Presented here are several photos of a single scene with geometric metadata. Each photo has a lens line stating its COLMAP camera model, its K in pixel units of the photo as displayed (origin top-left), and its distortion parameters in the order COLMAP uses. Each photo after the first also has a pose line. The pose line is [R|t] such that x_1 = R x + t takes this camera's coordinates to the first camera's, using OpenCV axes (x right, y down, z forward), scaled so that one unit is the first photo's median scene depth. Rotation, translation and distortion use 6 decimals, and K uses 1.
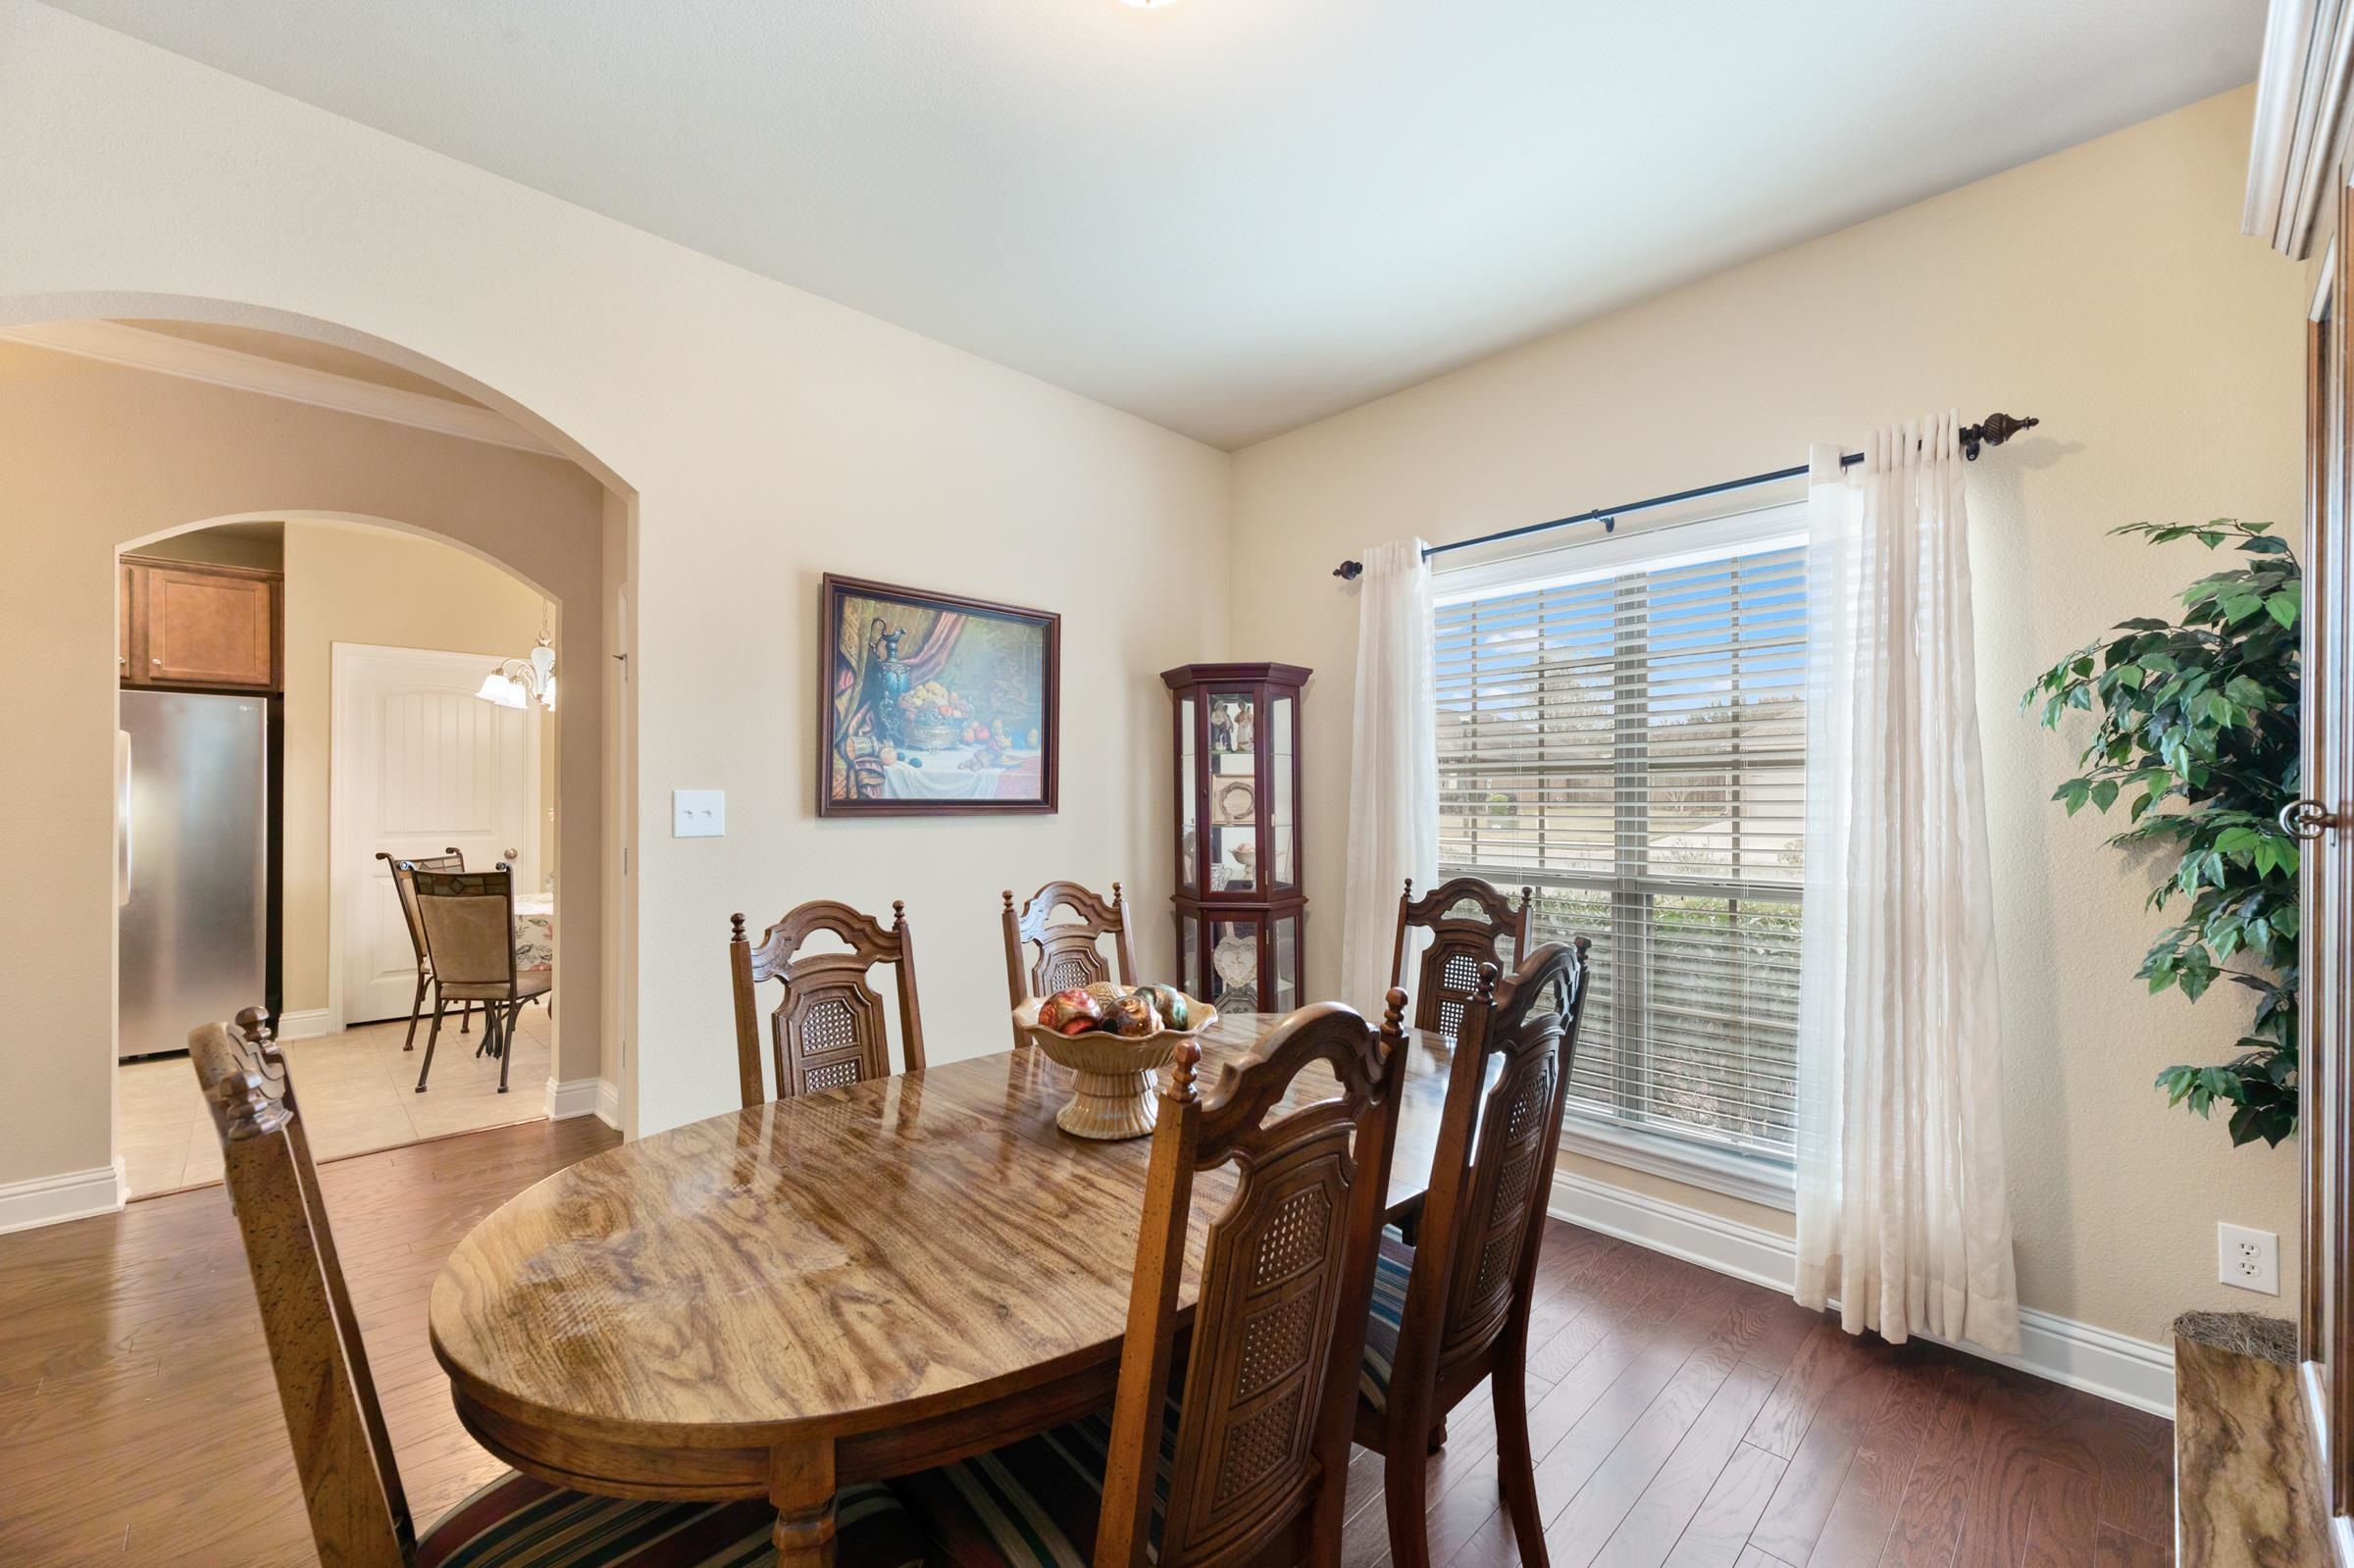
lens RADIAL K [[948.3, 0, 1172.2], [0, 948.3, 792.6], [0, 0, 1]] dist [0.006673, -0.000807]
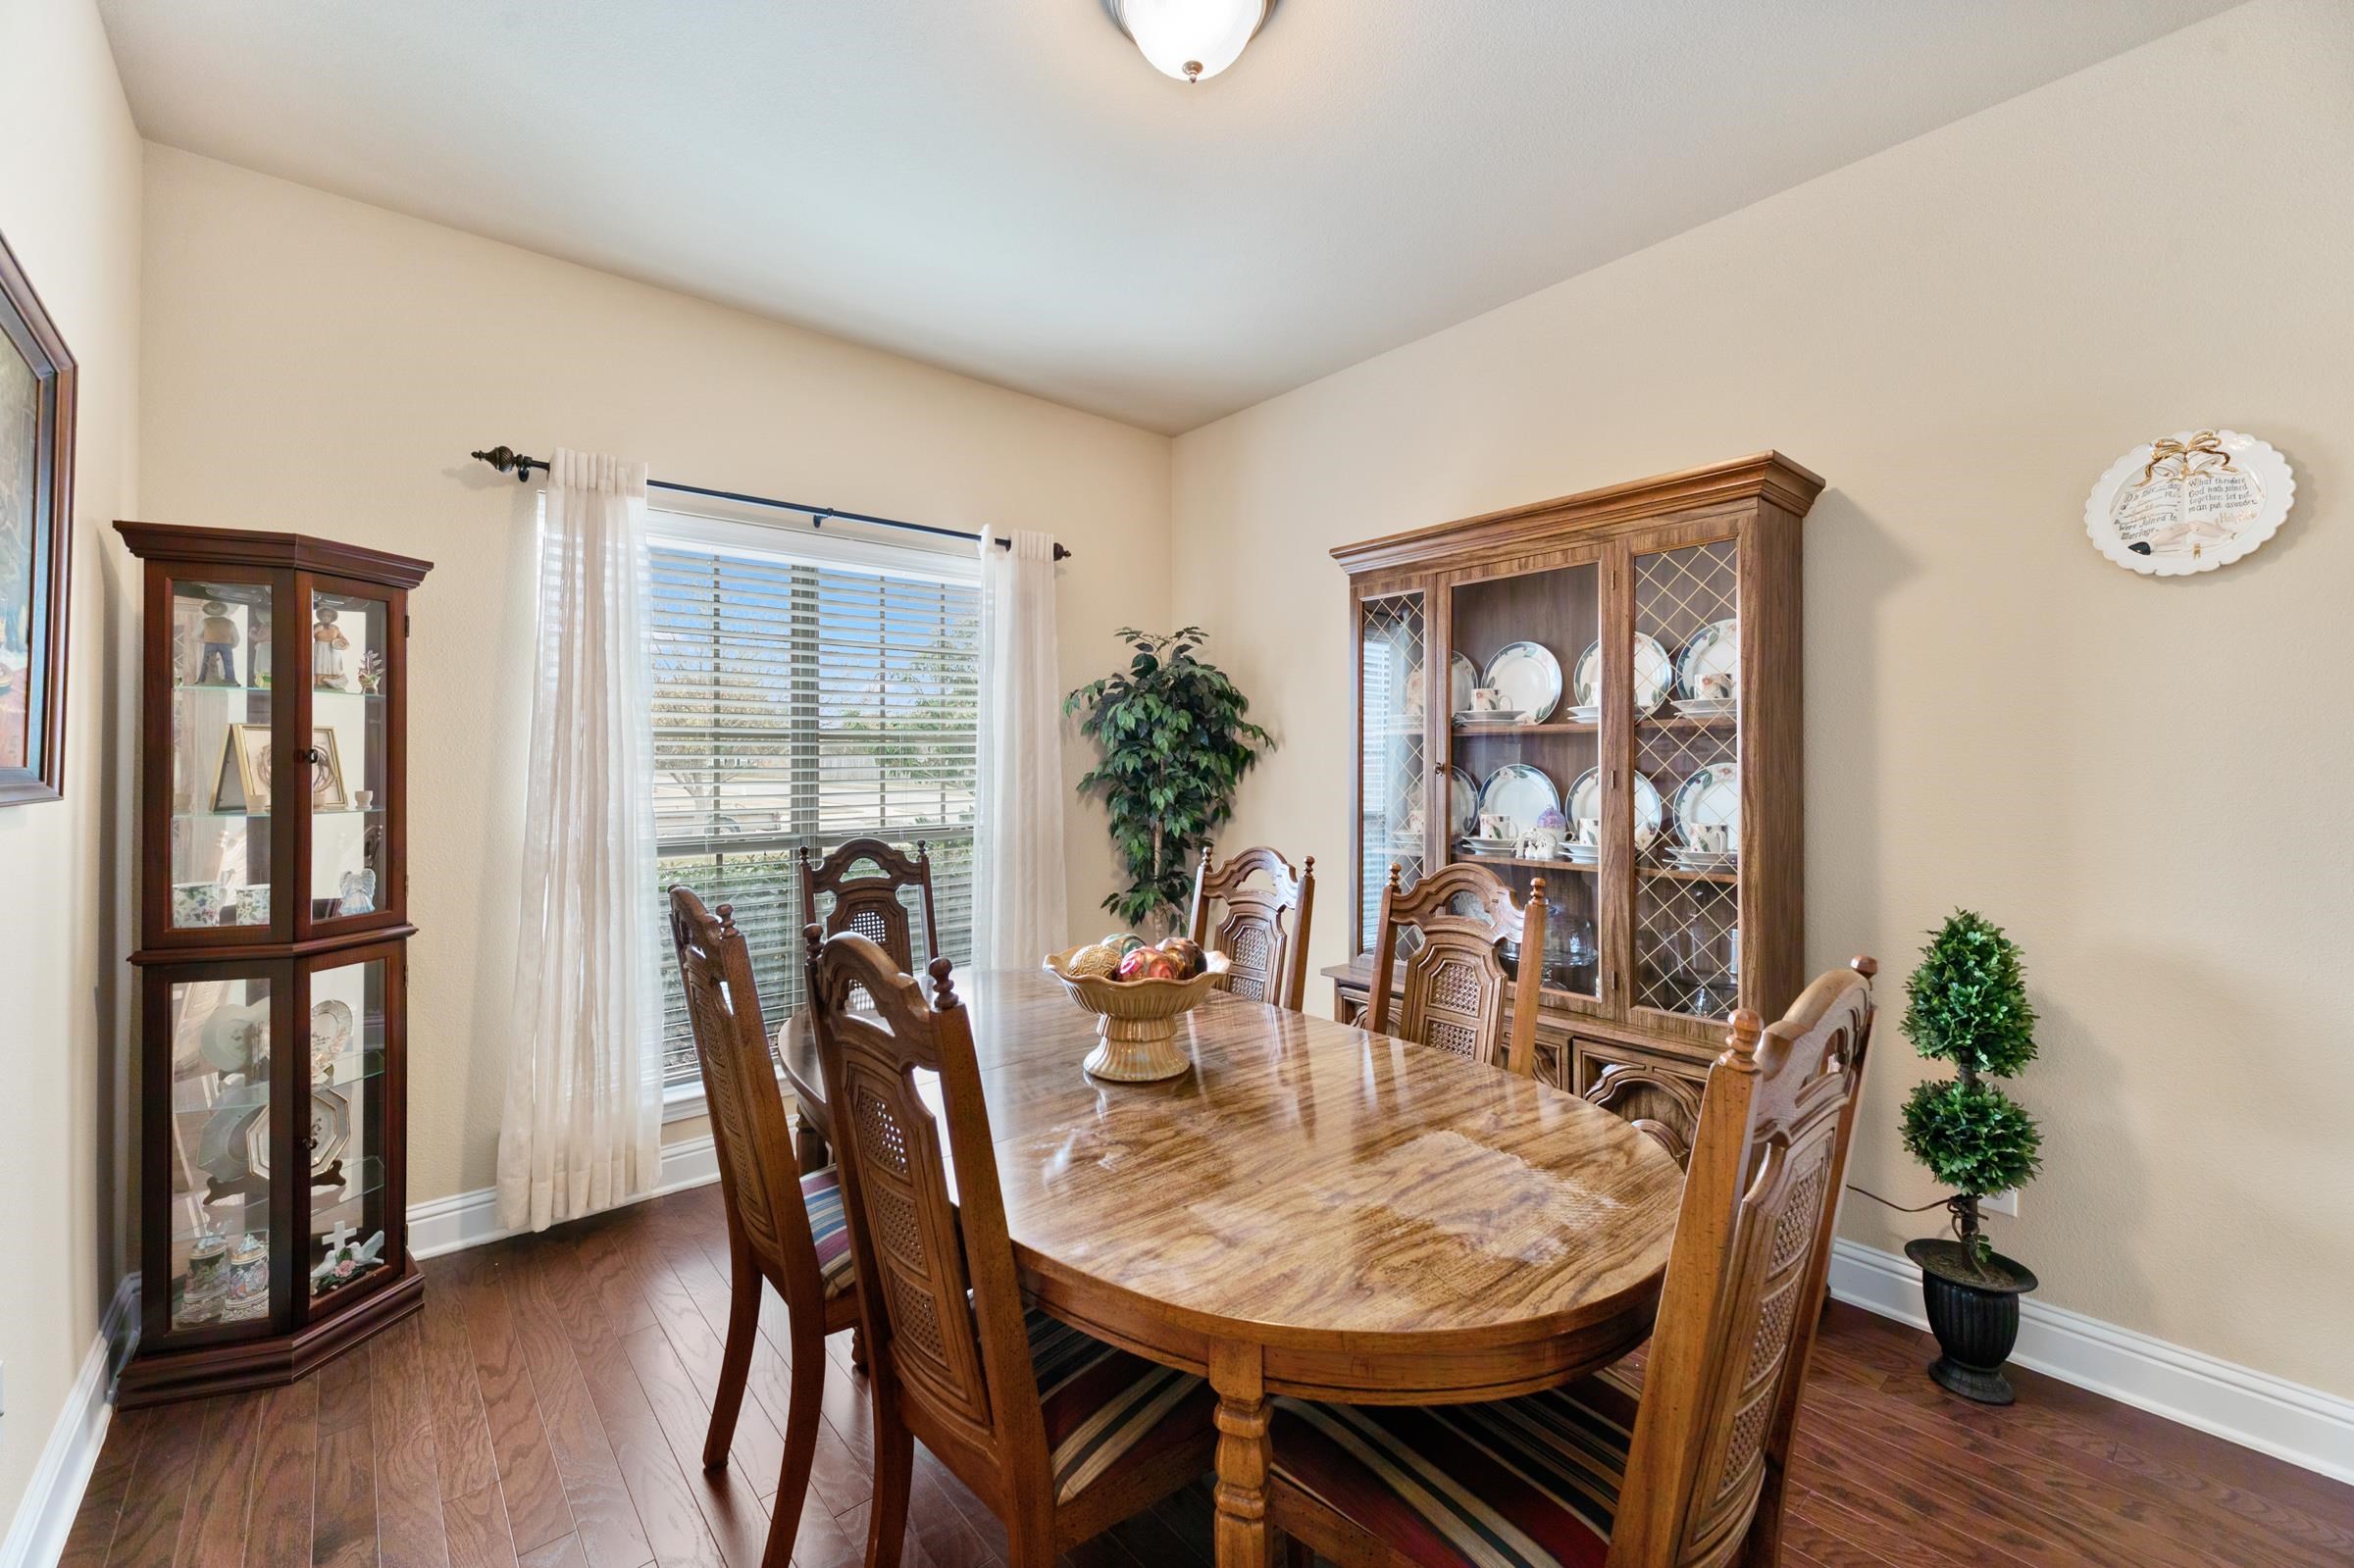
lens RADIAL K [[948.3, 0, 1188.1], [0, 948.3, 753.4], [0, 0, 1]] dist [0.006673, -0.000807]
pose [[0.049286, 0.012169, 0.998711, -0.734360], [-0.002915, 0.999923, -0.012040, 0.005941], [-0.998780, -0.002318, 0.049318, 0.583045]]
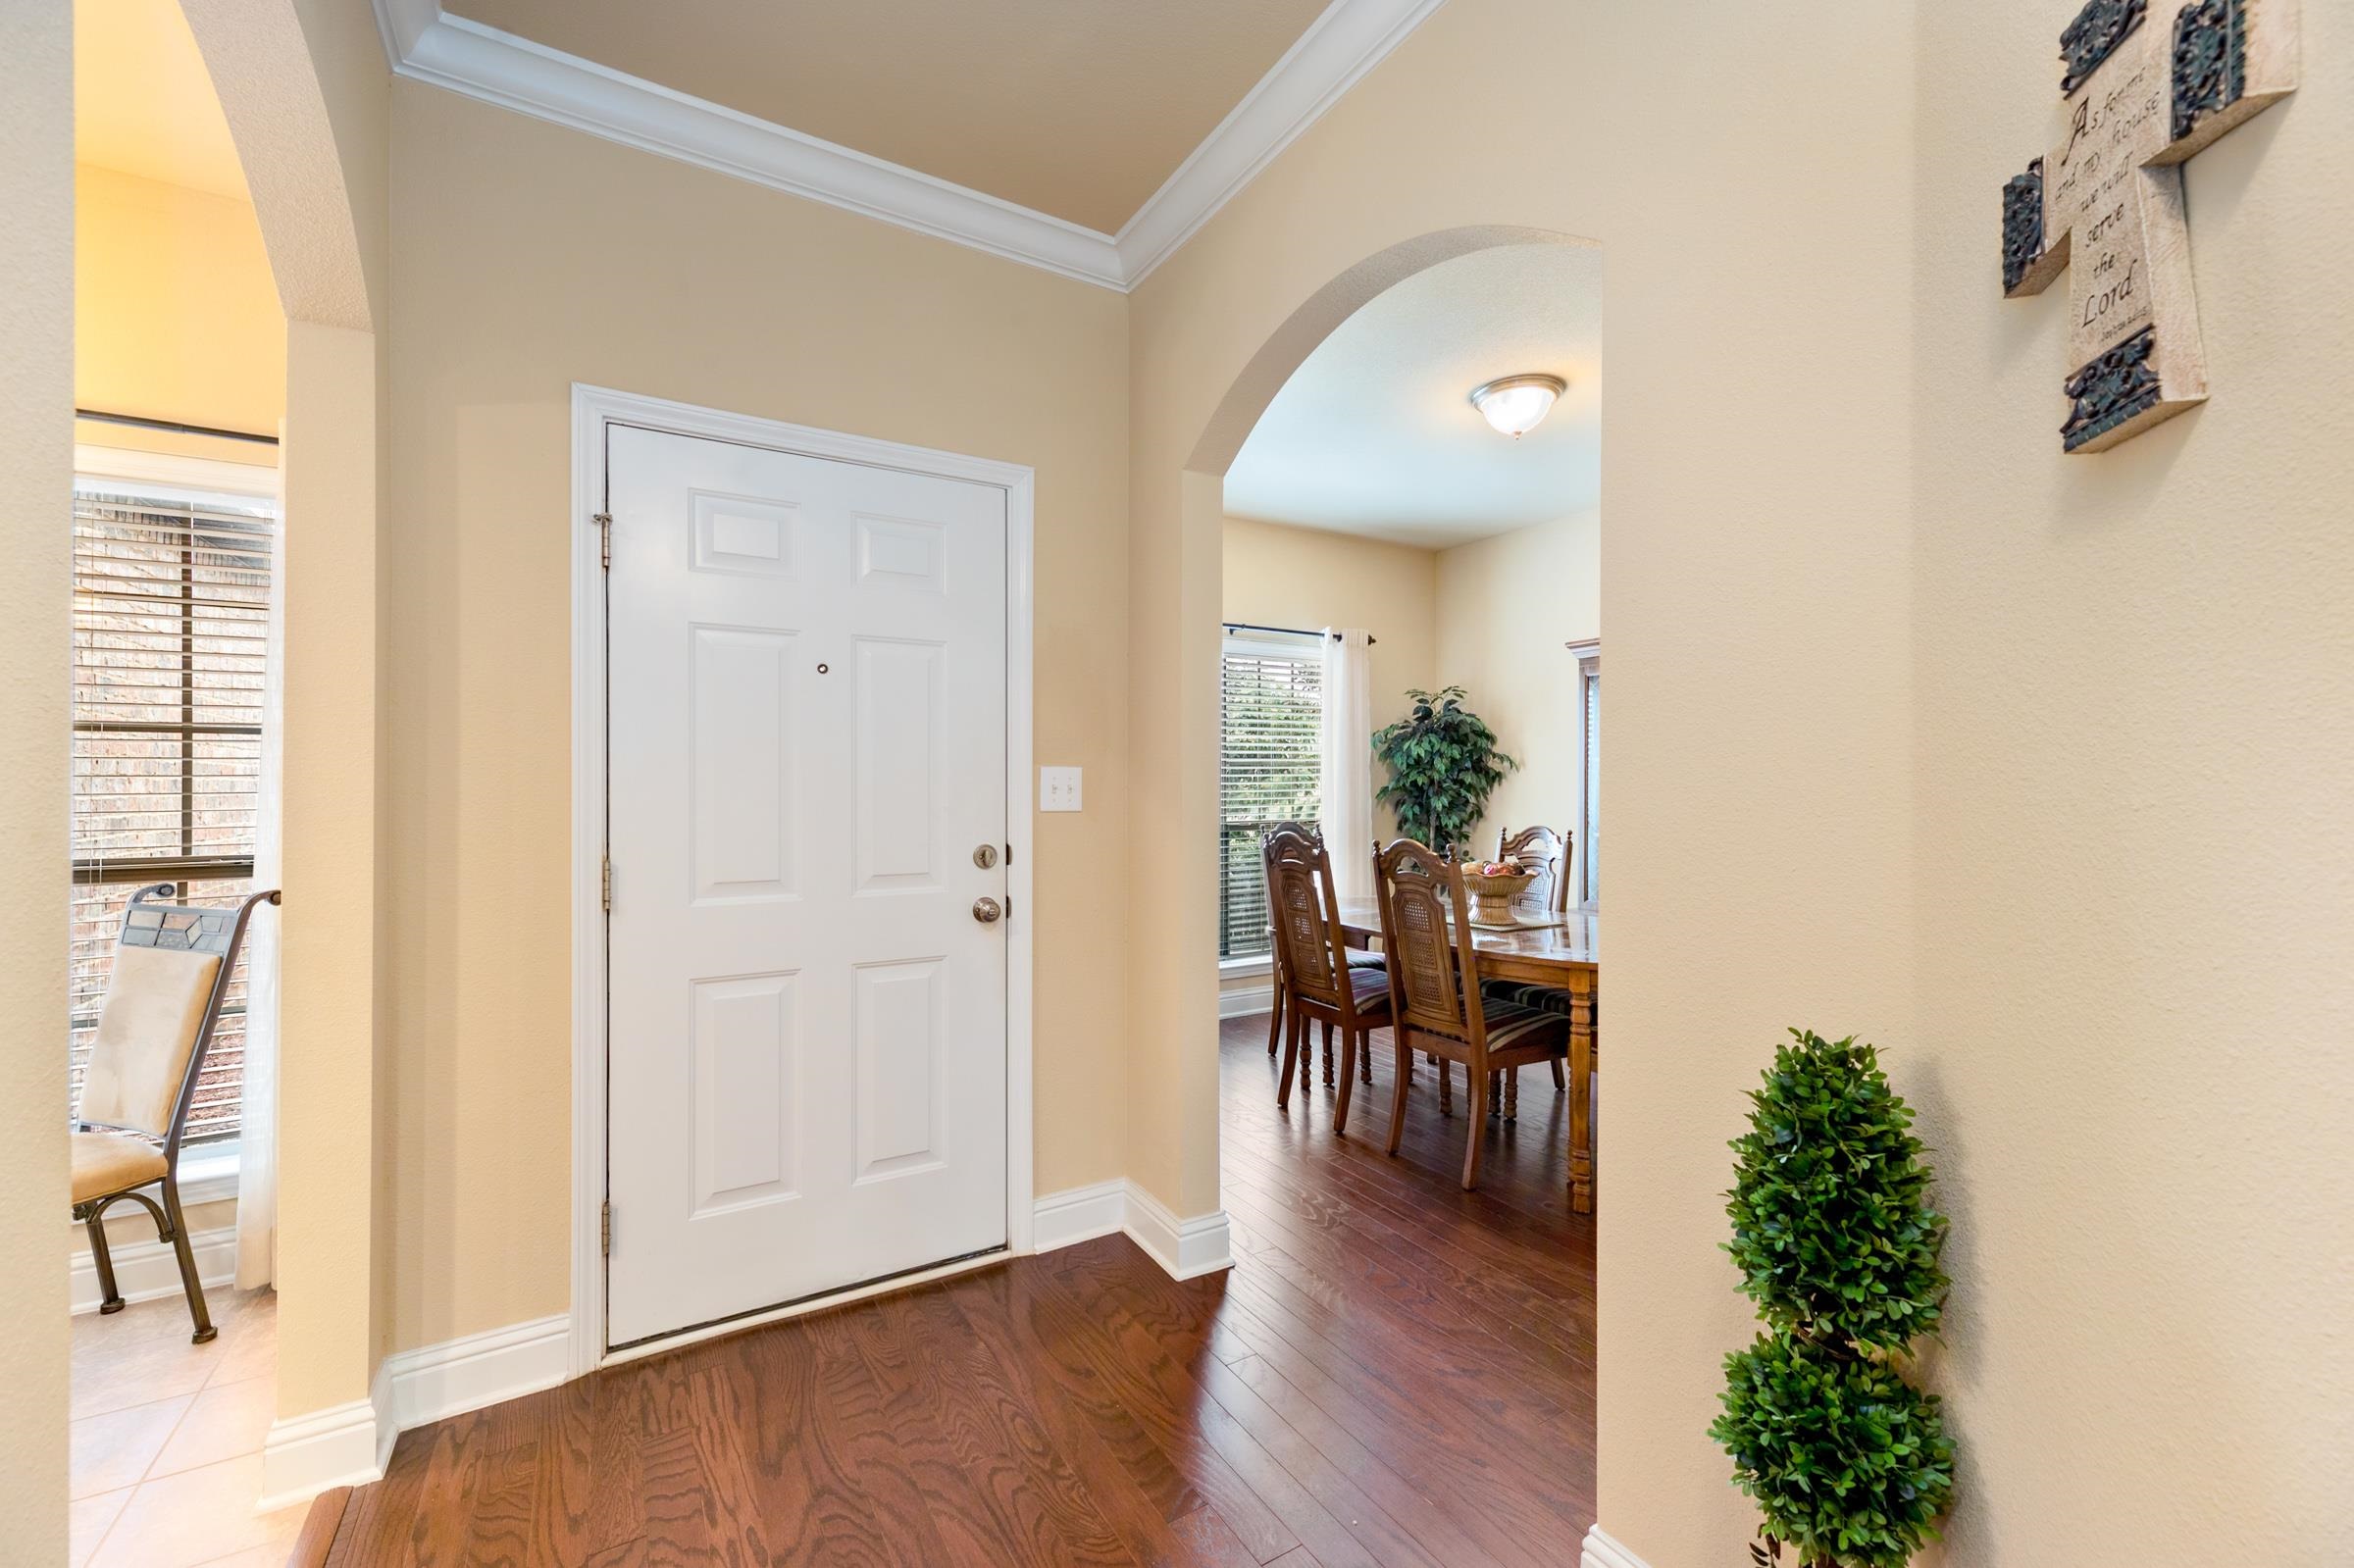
lens RADIAL K [[948.3, 0, 1180.9], [0, 948.3, 785.7], [0, 0, 1]] dist [0.006673, -0.000807]
pose [[0.223548, -0.003753, 0.974686, -1.548178], [-0.004073, 0.999980, 0.004785, 0.008398], [-0.974684, -0.005039, 0.223528, 0.789955]]
